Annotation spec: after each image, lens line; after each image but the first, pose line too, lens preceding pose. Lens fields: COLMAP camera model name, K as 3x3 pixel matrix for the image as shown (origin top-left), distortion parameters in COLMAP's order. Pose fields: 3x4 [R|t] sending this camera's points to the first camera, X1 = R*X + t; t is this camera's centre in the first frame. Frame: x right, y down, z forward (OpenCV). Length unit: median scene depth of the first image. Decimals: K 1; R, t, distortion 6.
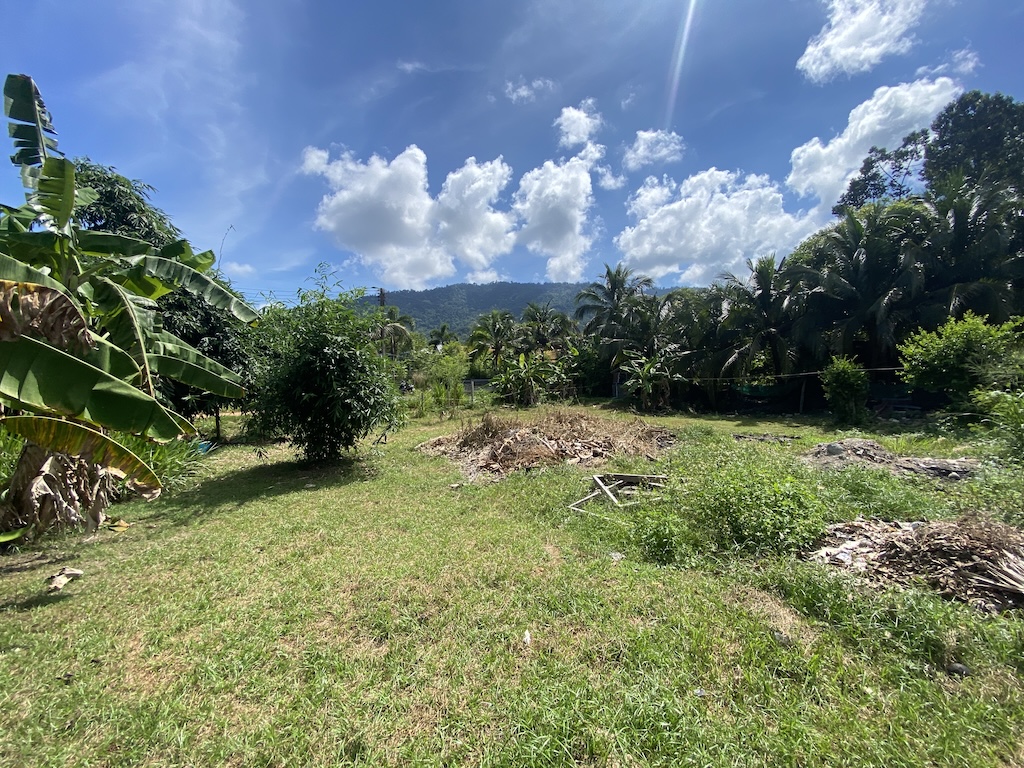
lens RADIAL K [[415.8, 0, 503.5], [0, 415.8, 388.8], [0, 0, 1]] dist [0.002941, -0.013654]
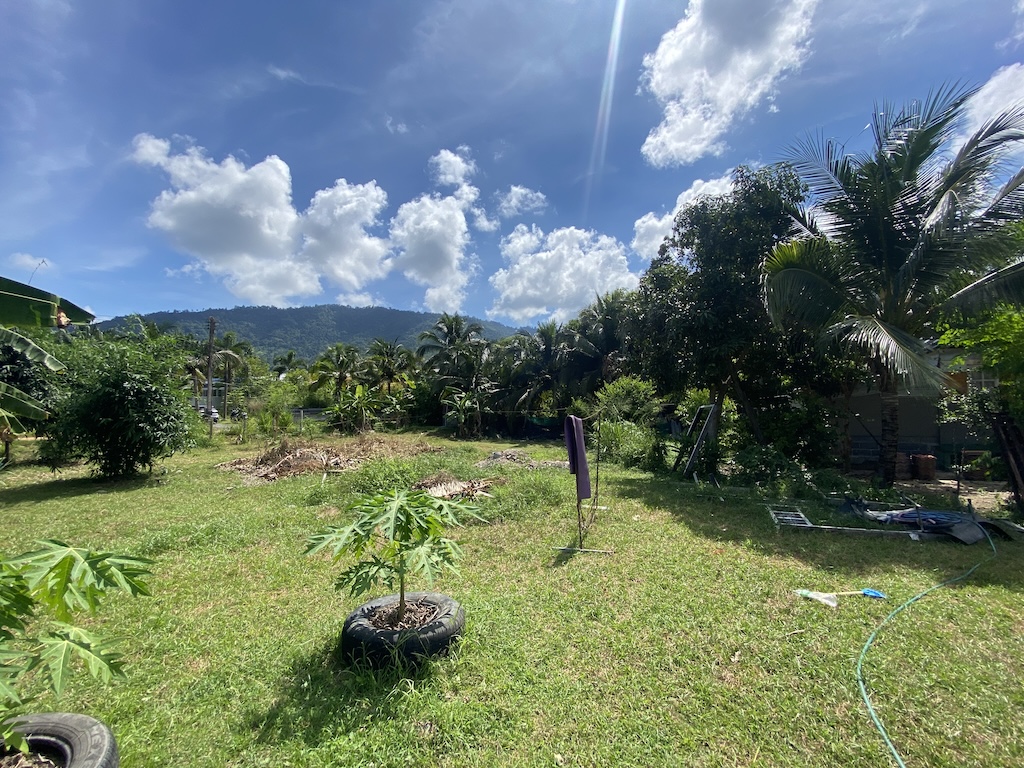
lens RADIAL K [[415.8, 0, 507.7], [0, 415.8, 393.0], [0, 0, 1]] dist [0.002941, -0.013654]
pose [[0.952936, 0.030834, 0.301599, 0.055603], [-0.012421, 0.997950, -0.062780, -0.000522], [-0.302916, 0.056079, 0.951366, -0.100779]]
